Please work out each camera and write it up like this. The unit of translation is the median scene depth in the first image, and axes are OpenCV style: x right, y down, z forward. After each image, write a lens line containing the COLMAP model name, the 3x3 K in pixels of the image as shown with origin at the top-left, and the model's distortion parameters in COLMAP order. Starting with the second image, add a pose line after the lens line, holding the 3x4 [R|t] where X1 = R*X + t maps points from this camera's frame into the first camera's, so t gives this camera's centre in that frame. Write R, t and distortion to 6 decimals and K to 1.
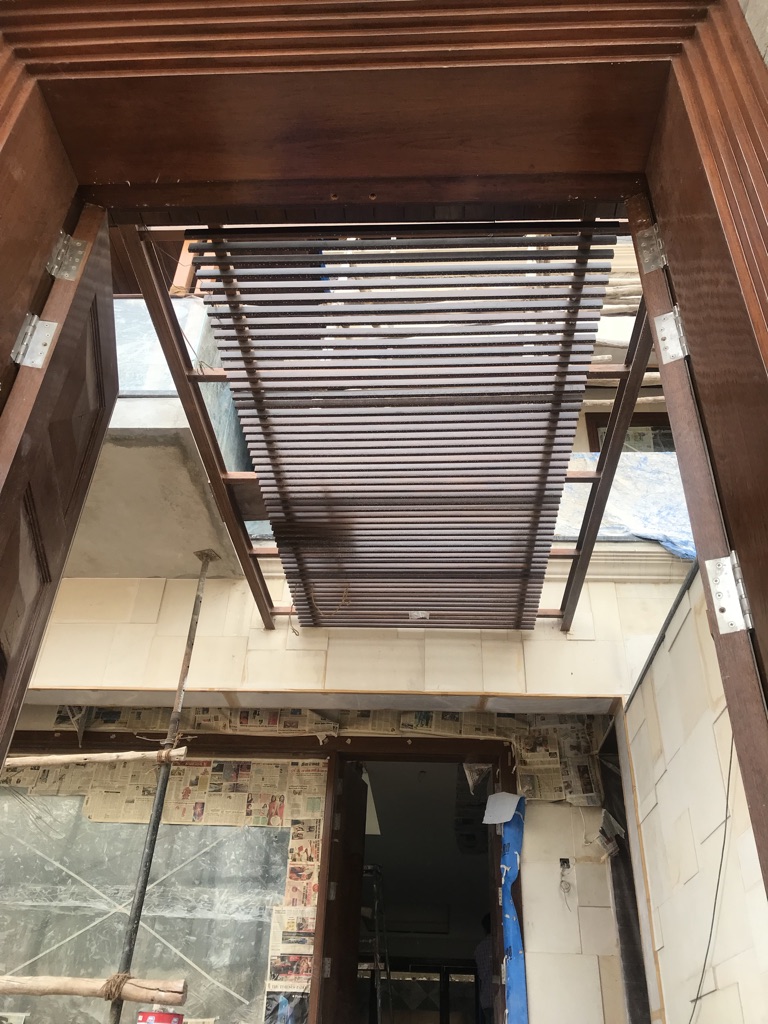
lens RADIAL K [[833.0, 0, 383.2], [0, 833.0, 509.3], [0, 0, 1]] dist [0.021519, -0.014872]
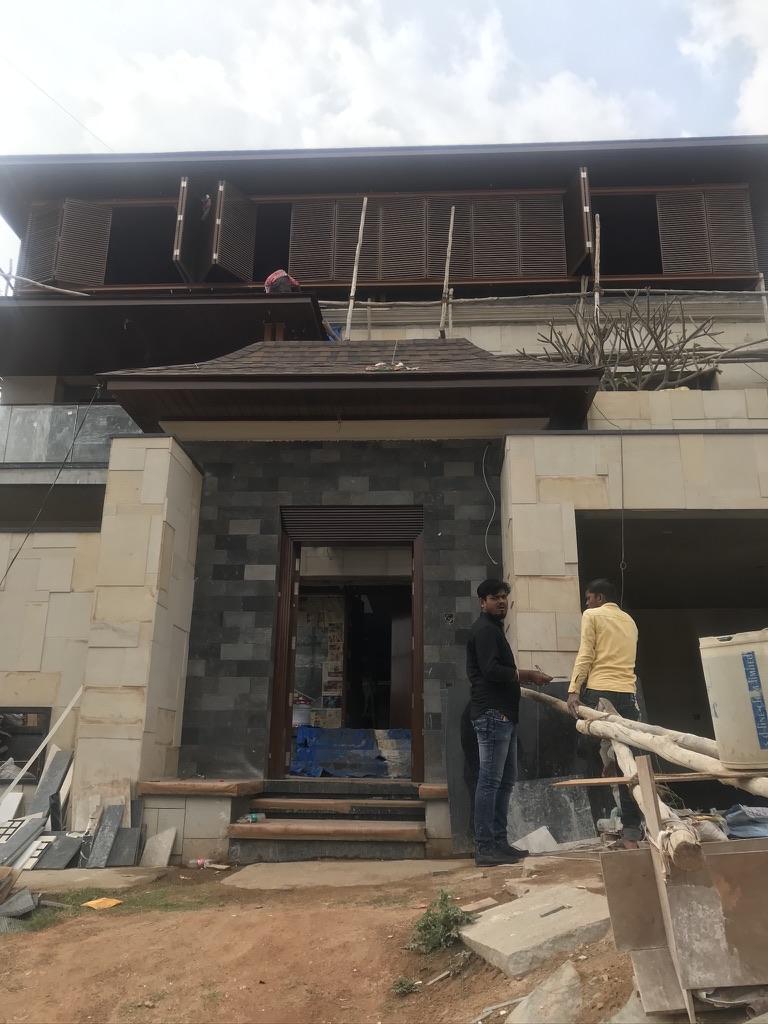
lens RADIAL K [[827.7, 0, 387.3], [0, 827.7, 508.2], [0, 0, 1]] dist [0.063549, -0.173725]
pose [[0.999681, -0.024474, 0.006159, 0.035784], [0.021417, 0.951814, 0.305927, -0.595029], [-0.013350, -0.305698, 0.952035, -0.993928]]
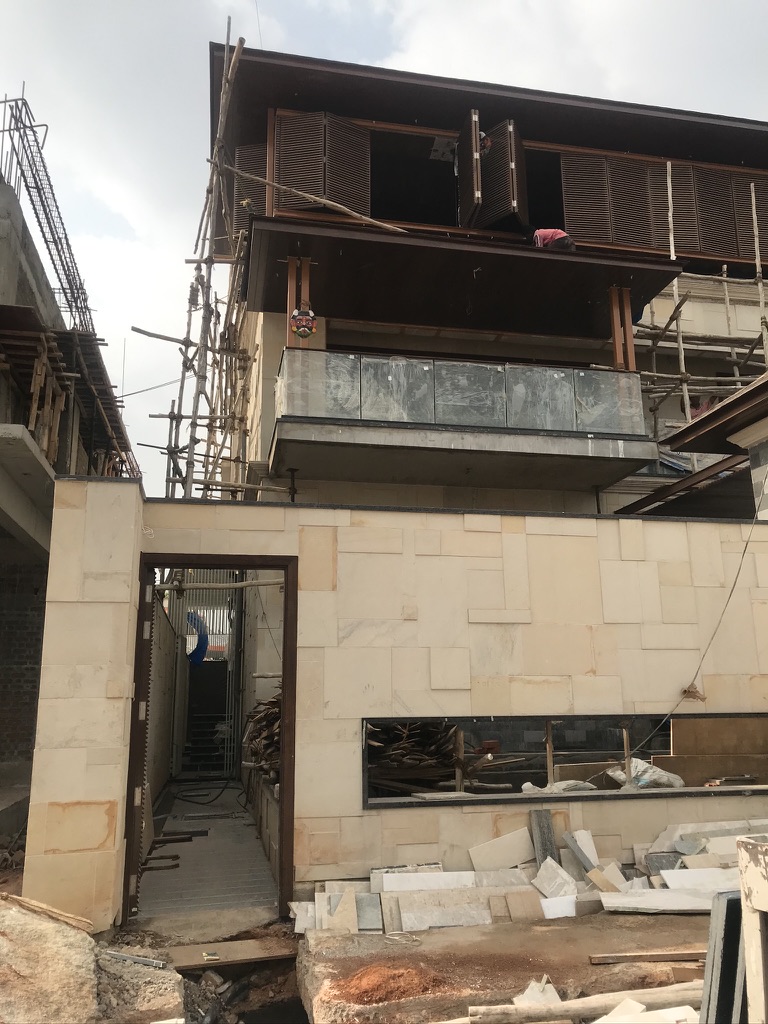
lens RADIAL K [[830.7, 0, 384.5], [0, 830.7, 509.4], [0, 0, 1]] dist [0.033506, -0.038024]
pose [[0.967746, 0.009482, 0.251750, -1.212721], [-0.103104, 0.926678, 0.361438, -0.578322], [-0.229864, -0.375737, 0.897766, -0.740693]]
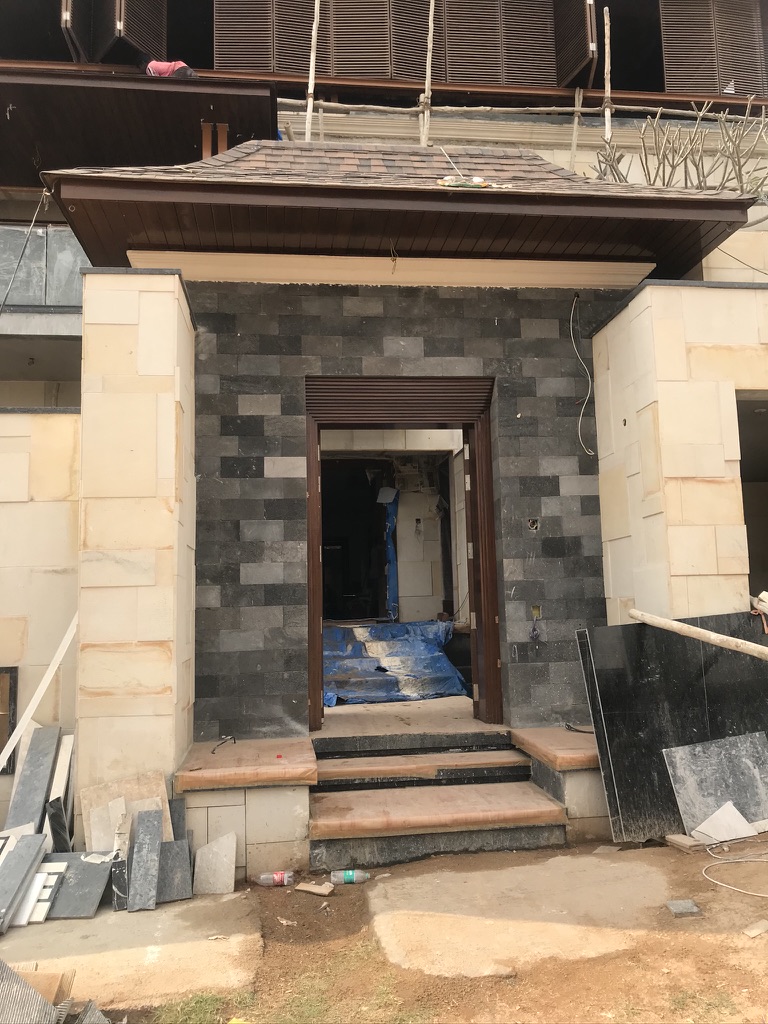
lens RADIAL K [[830.7, 0, 384.5], [0, 830.7, 509.4], [0, 0, 1]] dist [0.033506, -0.038024]
pose [[0.983060, -0.043808, 0.177972, -0.210595], [-0.045969, 0.881047, 0.470790, -0.525569], [-0.177426, -0.470996, 0.864108, -0.675620]]
